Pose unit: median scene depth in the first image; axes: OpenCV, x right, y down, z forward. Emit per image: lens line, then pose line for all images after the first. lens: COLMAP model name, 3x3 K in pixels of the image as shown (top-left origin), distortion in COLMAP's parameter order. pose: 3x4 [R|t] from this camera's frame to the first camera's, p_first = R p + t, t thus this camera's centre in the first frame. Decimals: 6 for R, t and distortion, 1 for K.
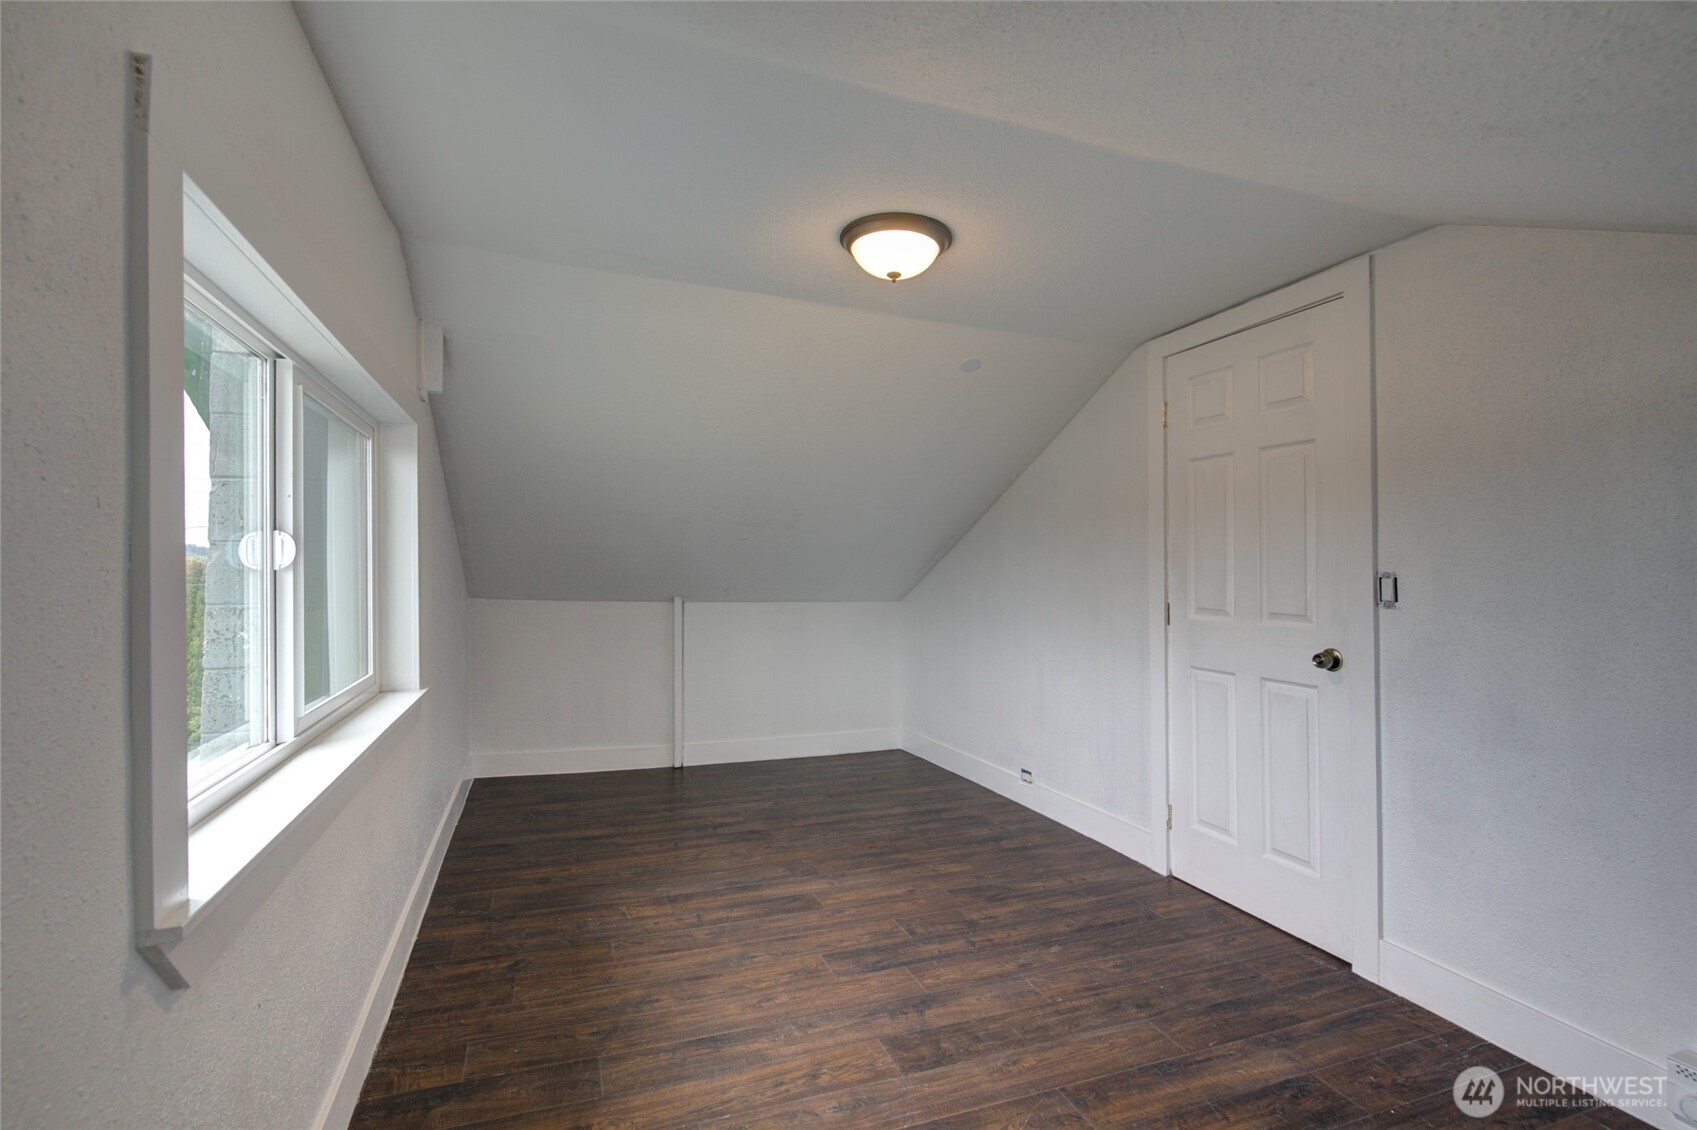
lens RADIAL K [[790.0, 0, 841.8], [0, 790.0, 543.0], [0, 0, 1]] dist [-0.000316, -0.000117]
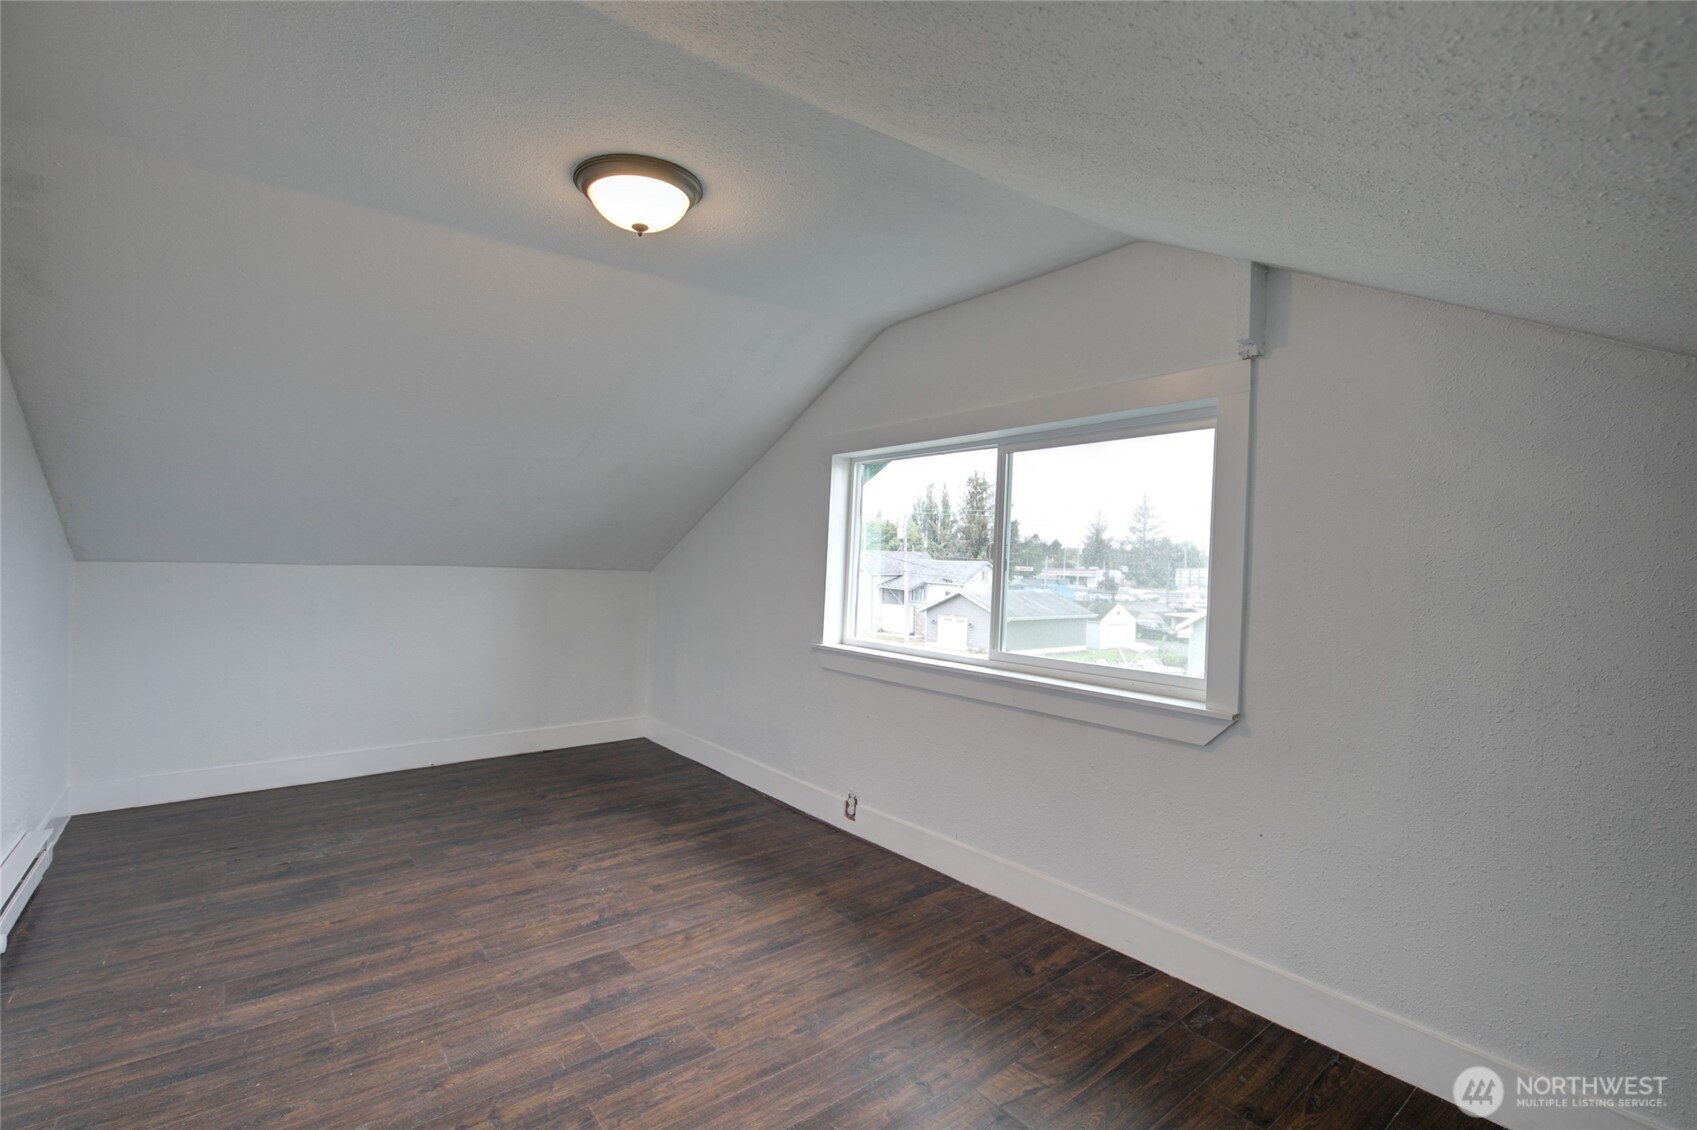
lens RADIAL K [[790.0, 0, 841.8], [0, 790.0, 543.0], [0, 0, 1]] dist [-0.000316, -0.000117]
pose [[-0.951515, -0.030401, -0.306095, 0.121954], [-0.013839, 0.998327, -0.056132, 0.075522], [0.307290, -0.049175, -0.950345, 2.016812]]
